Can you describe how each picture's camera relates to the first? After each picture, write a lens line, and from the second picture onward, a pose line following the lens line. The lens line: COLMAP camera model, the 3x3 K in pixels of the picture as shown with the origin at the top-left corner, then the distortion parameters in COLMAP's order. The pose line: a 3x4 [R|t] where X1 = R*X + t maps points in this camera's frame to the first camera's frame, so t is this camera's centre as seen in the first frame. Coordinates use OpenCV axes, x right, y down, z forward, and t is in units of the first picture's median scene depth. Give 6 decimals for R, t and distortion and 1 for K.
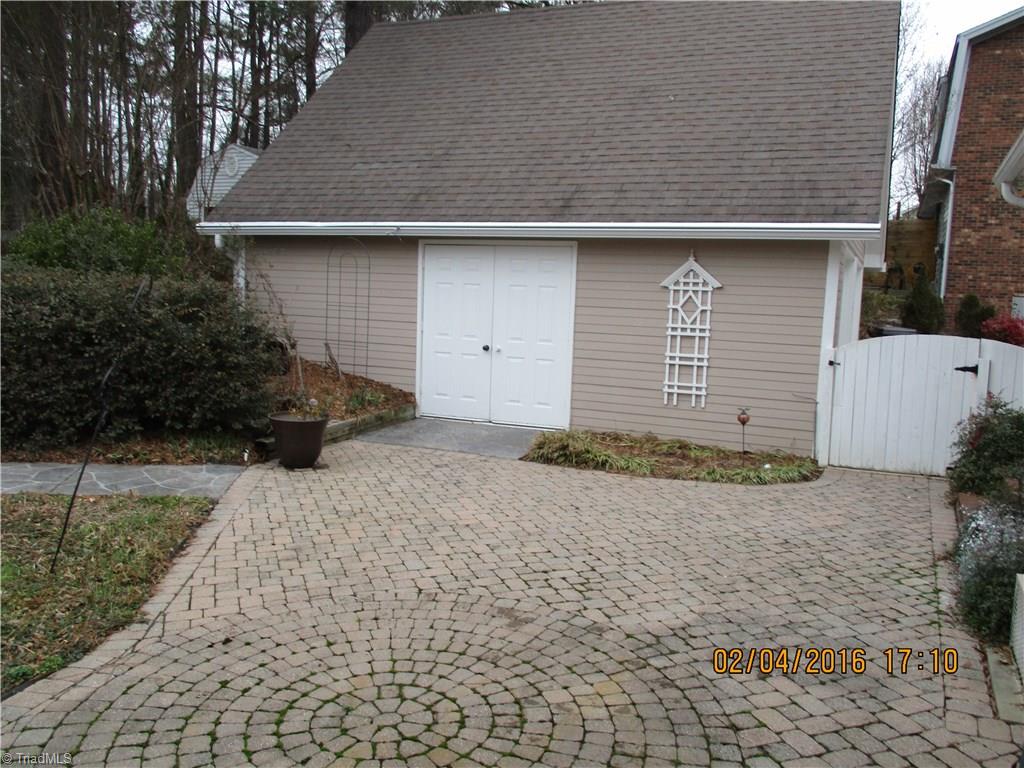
lens RADIAL K [[863.8, 0, 512.2], [0, 863.8, 383.5], [0, 0, 1]] dist [-0.034240, 0.011883]
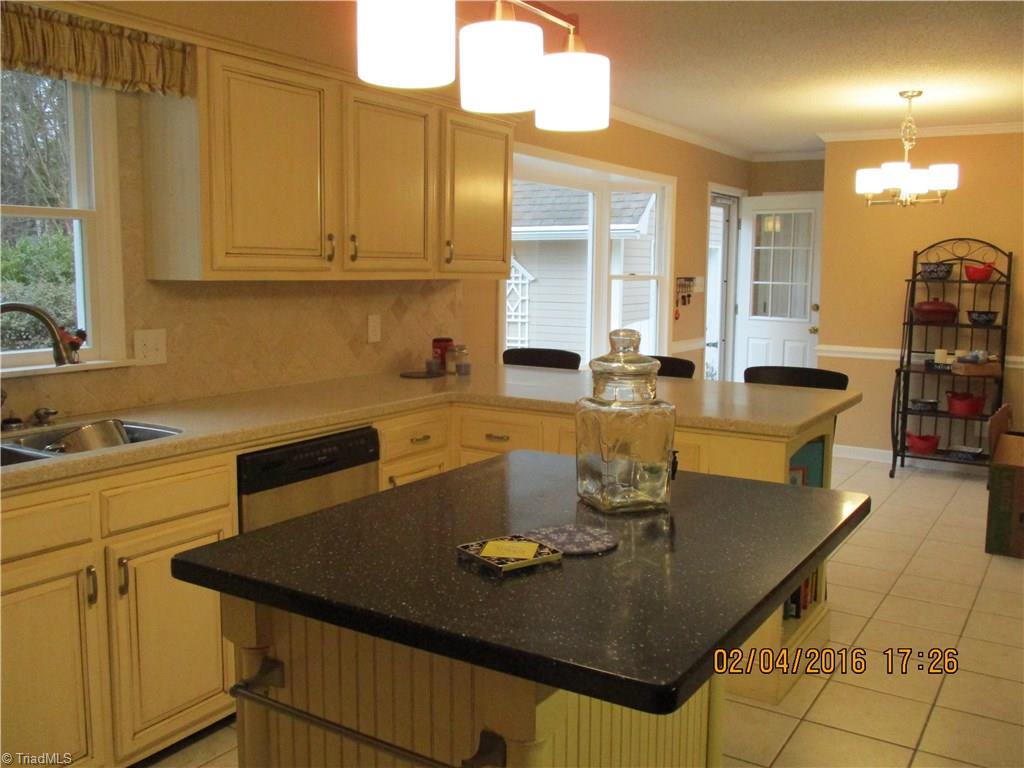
lens RADIAL K [[915.7, 0, 512.1], [0, 915.7, 383.0], [0, 0, 1]] dist [0.002392, -0.001676]
pose [[0.987048, -0.009996, -0.160111, 0.407706], [0.013256, 0.999726, 0.019307, 0.004820], [0.159874, -0.021179, 0.986910, -0.250585]]
